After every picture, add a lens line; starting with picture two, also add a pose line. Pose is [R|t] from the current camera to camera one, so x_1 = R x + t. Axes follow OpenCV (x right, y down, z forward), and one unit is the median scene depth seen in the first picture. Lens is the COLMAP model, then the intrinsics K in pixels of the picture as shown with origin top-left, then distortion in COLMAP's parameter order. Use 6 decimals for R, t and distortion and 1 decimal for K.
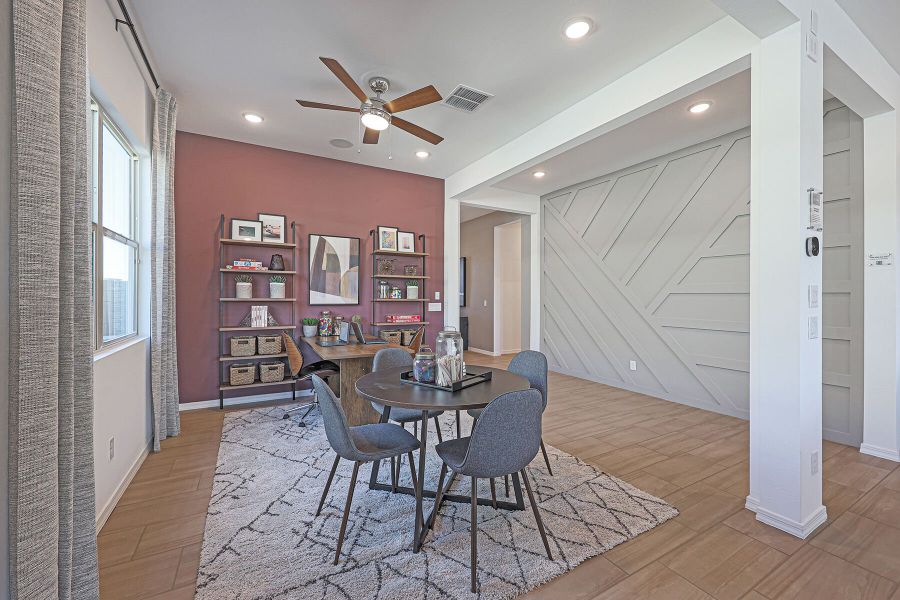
lens RADIAL K [[391.9, 0, 453.2], [0, 391.9, 294.1], [0, 0, 1]] dist [0.001238, 0.000169]
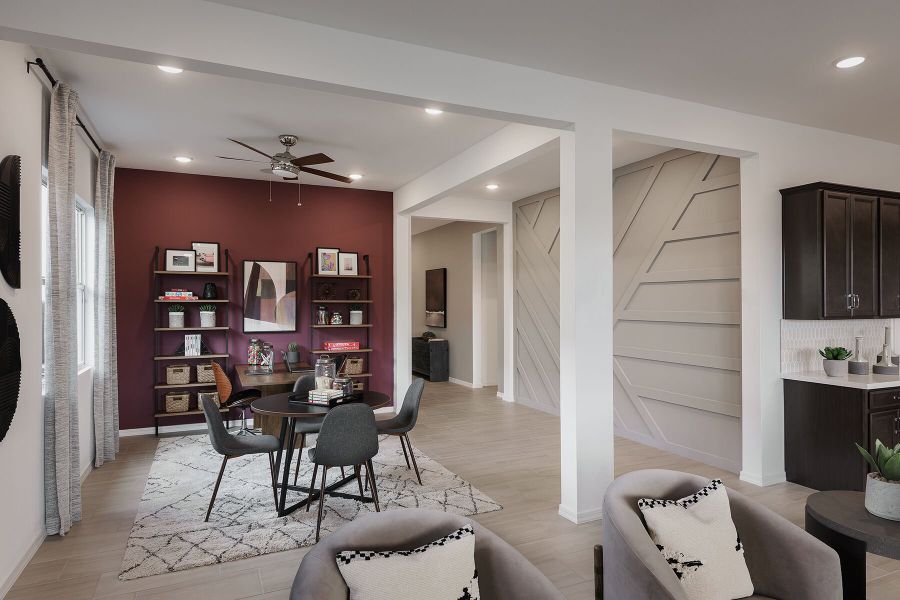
lens RADIAL K [[578.1, 0, 452.1], [0, 578.1, 299.3], [0, 0, 1]] dist [0.006655, 0.001247]
pose [[0.996768, -0.006565, -0.080066, 0.275785], [0.006366, 0.999976, -0.002743, -0.050078], [0.080082, 0.002225, 0.996786, -0.409563]]
